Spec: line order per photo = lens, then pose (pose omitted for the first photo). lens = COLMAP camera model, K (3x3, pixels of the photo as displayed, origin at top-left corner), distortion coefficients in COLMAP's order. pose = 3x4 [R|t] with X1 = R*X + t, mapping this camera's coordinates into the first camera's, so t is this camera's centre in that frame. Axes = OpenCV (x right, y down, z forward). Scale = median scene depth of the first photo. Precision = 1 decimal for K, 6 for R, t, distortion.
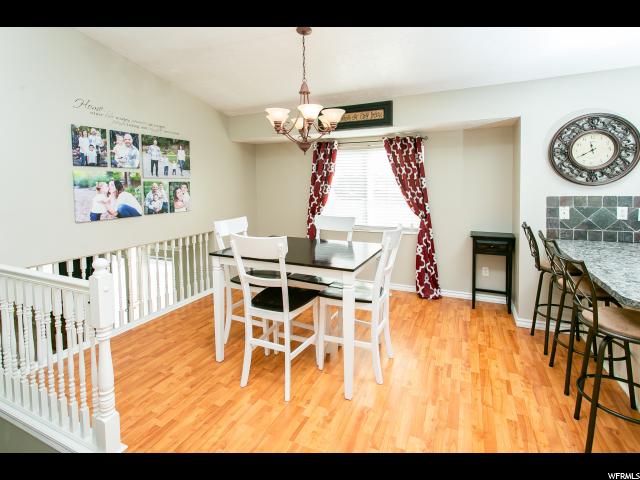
lens RADIAL K [[316.6, 0, 321.9], [0, 316.6, 199.3], [0, 0, 1]] dist [0.014251, -0.002590]
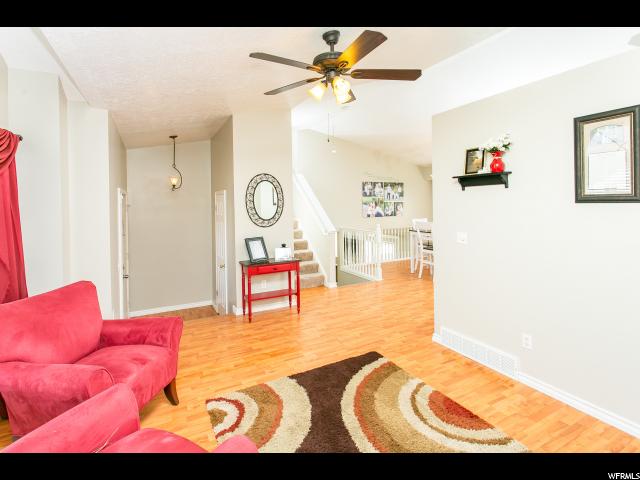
lens RADIAL K [[316.6, 0, 331.6], [0, 316.6, 202.1], [0, 0, 1]] dist [0.014251, -0.002590]
pose [[0.808134, 0.000309, -0.588998, 0.539333], [-0.028186, 0.998874, -0.038149, 0.047462], [0.588323, 0.047431, 0.807234, -1.200577]]
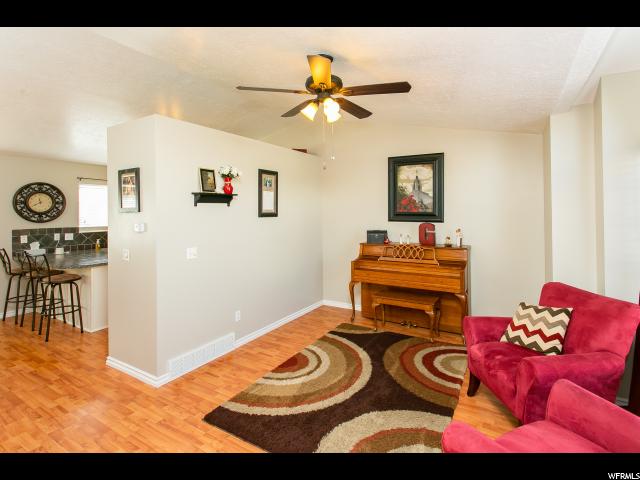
lens RADIAL K [[316.6, 0, 318.1], [0, 316.6, 210.1], [0, 0, 1]] dist [0.014251, -0.002590]
pose [[0.126249, 0.022808, 0.991736, -0.655874], [0.056916, 0.997922, -0.030196, 0.026879], [-0.990365, 0.060257, 0.124688, -0.681524]]
